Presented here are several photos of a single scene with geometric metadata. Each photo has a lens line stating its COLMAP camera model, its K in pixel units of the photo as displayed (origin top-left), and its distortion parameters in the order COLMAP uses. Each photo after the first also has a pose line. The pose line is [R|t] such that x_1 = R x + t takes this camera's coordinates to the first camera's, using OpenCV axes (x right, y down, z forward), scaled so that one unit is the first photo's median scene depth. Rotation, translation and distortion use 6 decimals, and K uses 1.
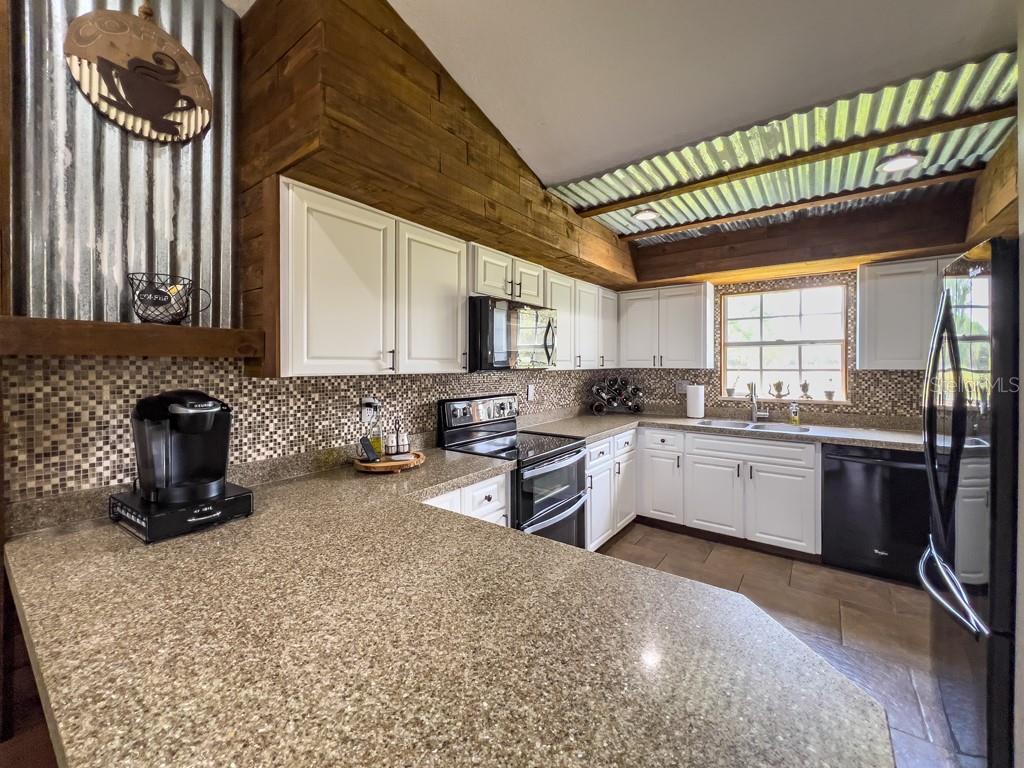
lens RADIAL K [[424.5, 0, 501.7], [0, 424.5, 364.4], [0, 0, 1]] dist [-0.001843, -0.000225]
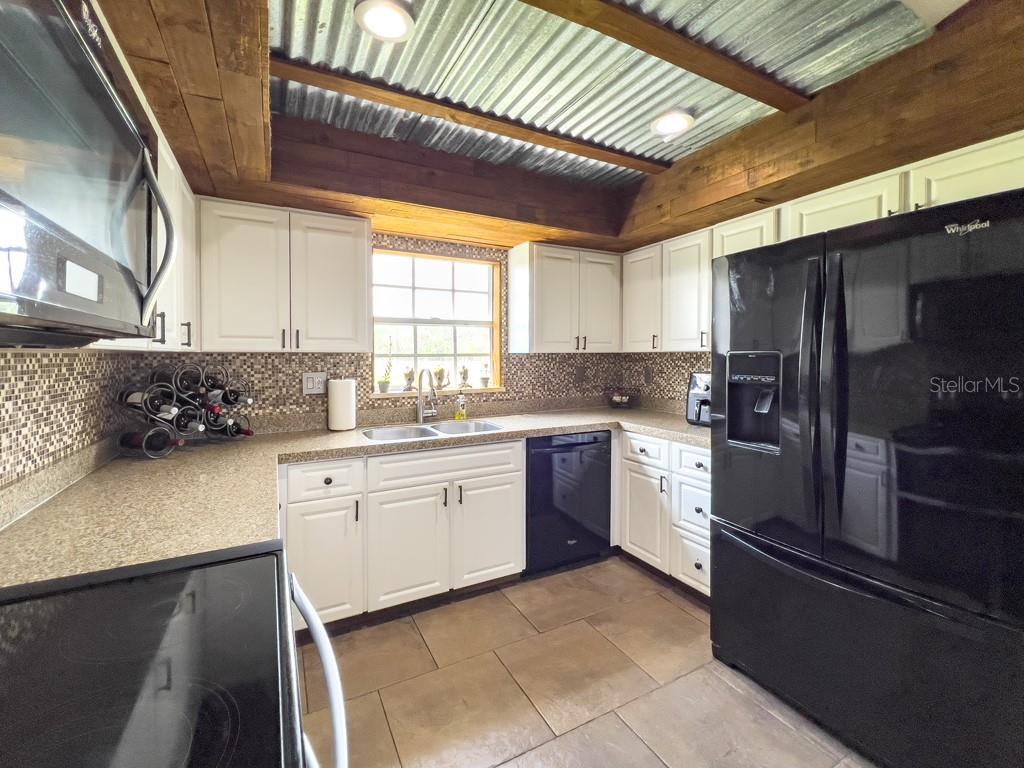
lens RADIAL K [[431.7, 0, 515.7], [0, 431.7, 361.4], [0, 0, 1]] dist [0.003899, 0.000054]
pose [[0.404831, -0.009861, 0.914338, -0.037170], [0.003691, 0.999951, 0.009150, 0.019680], [-0.914384, -0.000329, 0.404847, 0.558438]]
